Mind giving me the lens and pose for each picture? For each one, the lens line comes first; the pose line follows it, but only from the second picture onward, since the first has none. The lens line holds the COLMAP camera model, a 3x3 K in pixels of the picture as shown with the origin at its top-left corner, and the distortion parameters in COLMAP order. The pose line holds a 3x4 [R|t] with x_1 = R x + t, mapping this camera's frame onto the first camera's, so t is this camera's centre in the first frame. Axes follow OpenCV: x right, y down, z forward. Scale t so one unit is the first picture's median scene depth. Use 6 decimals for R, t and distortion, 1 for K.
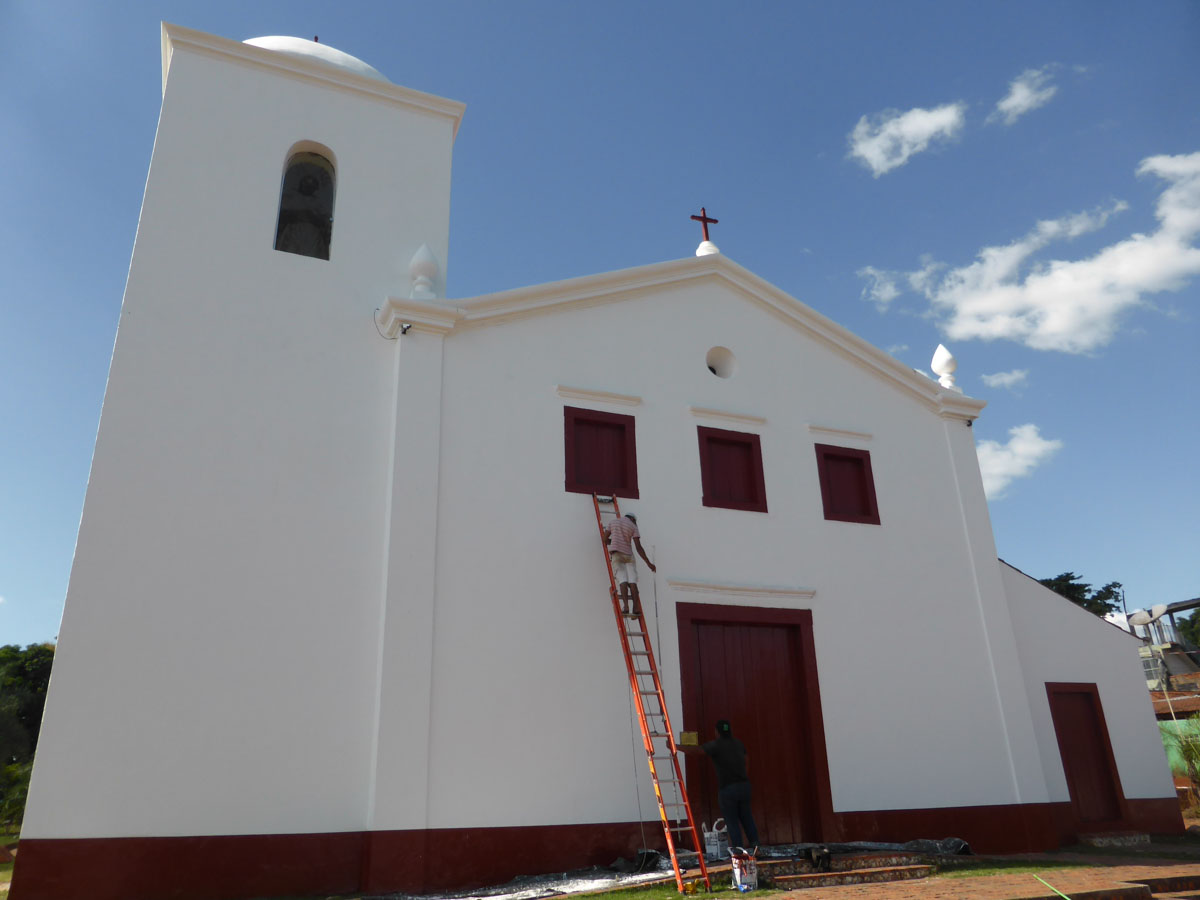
lens RADIAL K [[864.5, 0, 594.1], [0, 864.5, 459.8], [0, 0, 1]] dist [-0.037982, 0.023324]
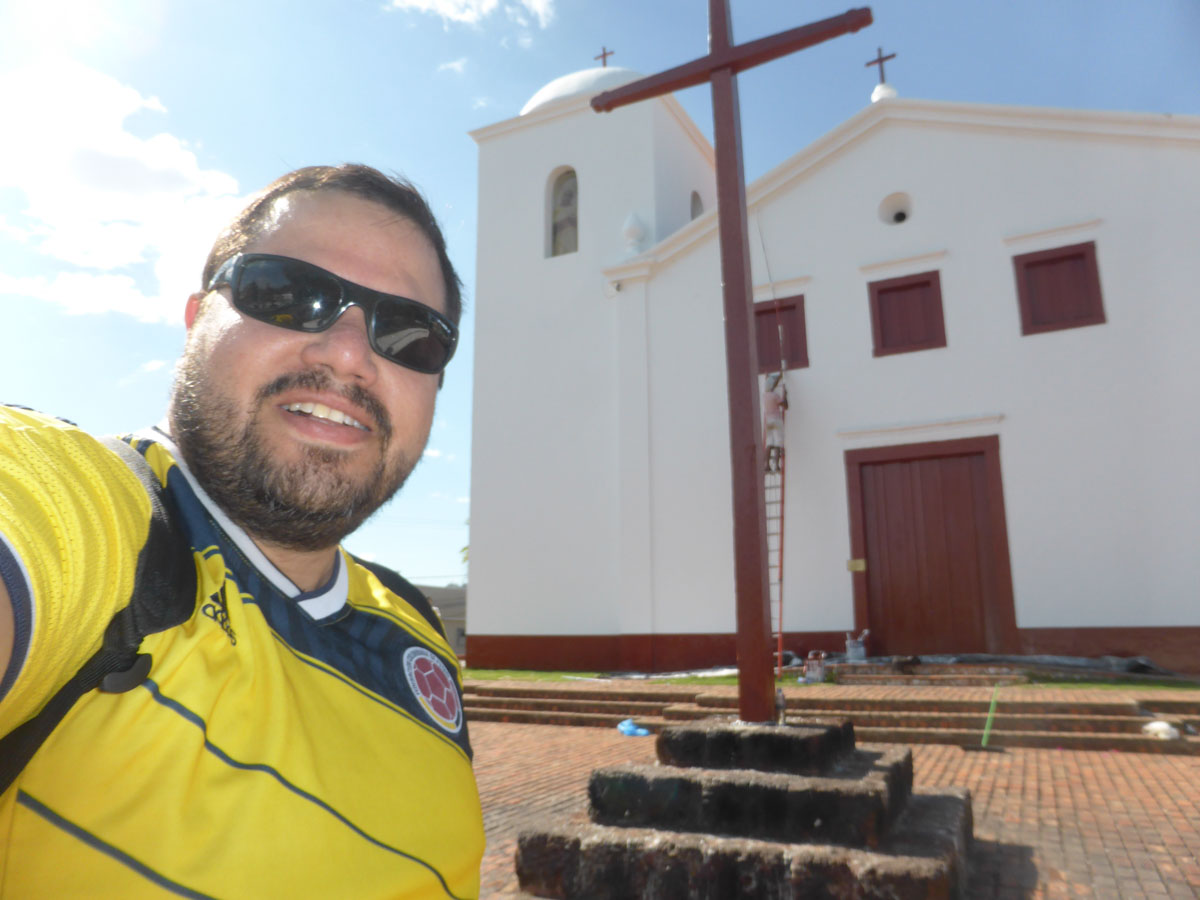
lens RADIAL K [[859.7, 0, 616.2], [0, 859.7, 448.2], [0, 0, 1]] dist [-0.019629, 0.032993]
pose [[0.659996, -0.139610, -0.738183, 0.709591], [0.269676, 0.961121, 0.059340, 0.011958], [0.701198, -0.238235, 0.671986, 0.019528]]
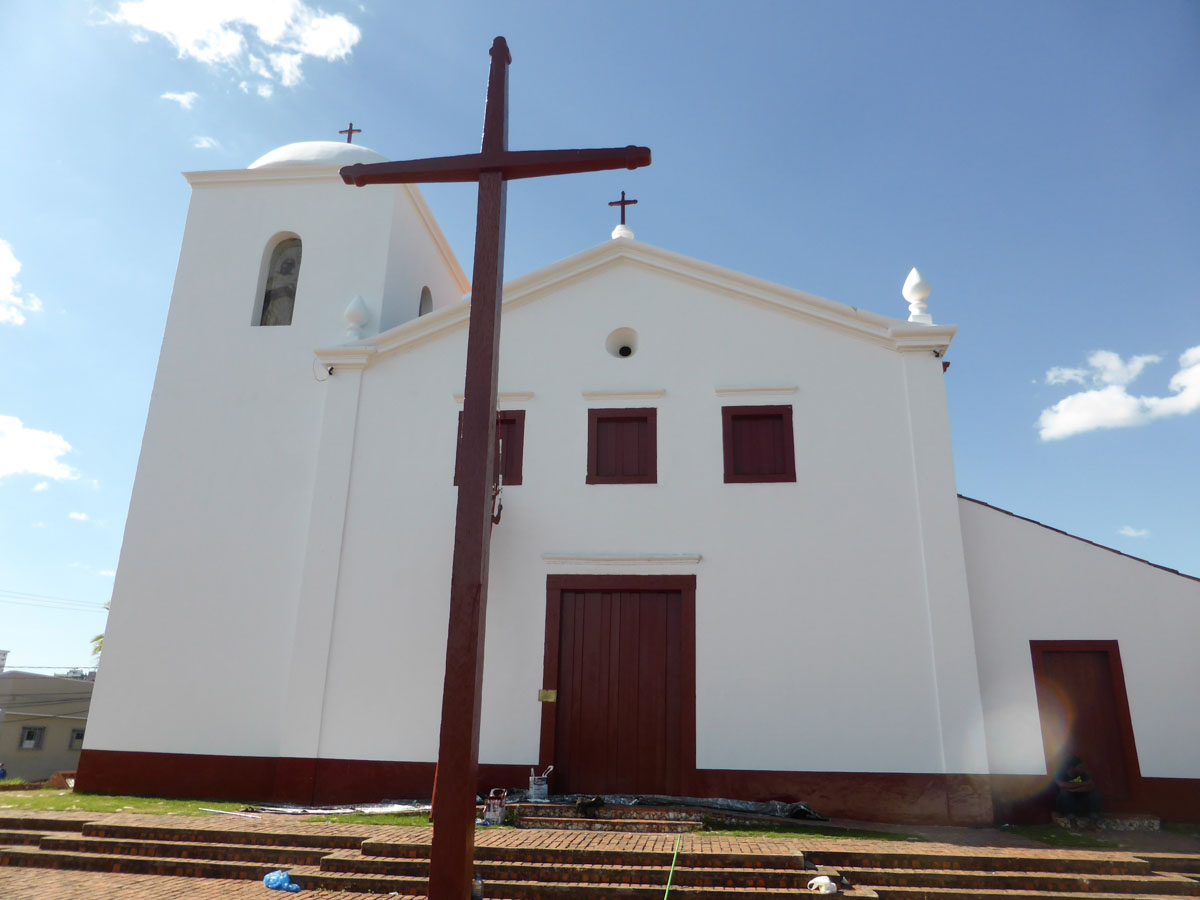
lens RADIAL K [[864.5, 0, 605.3], [0, 864.5, 460.5], [0, 0, 1]] dist [-0.037982, 0.023324]
pose [[0.880483, -0.104555, -0.462404, 0.666357], [0.132304, 0.990817, 0.027892, -0.003493], [0.455242, -0.085737, 0.886230, 0.051682]]
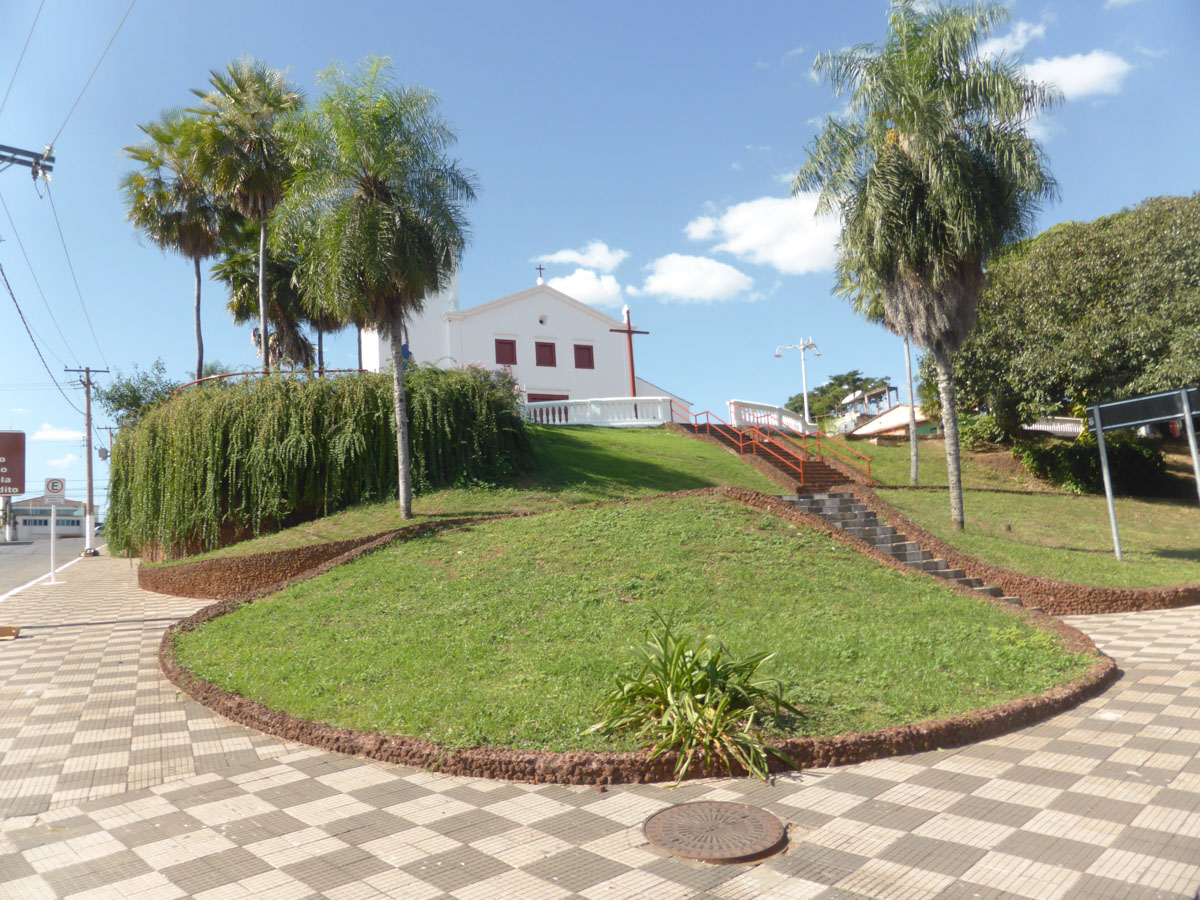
lens RADIAL K [[859.7, 0, 605.8], [0, 859.7, 455.1], [0, 0, 1]] dist [-0.019629, 0.032993]
pose [[0.997809, -0.024114, 0.061611, 0.188127], [0.009332, 0.973203, 0.229760, -0.396648], [-0.065500, -0.228681, 0.971295, -2.505645]]
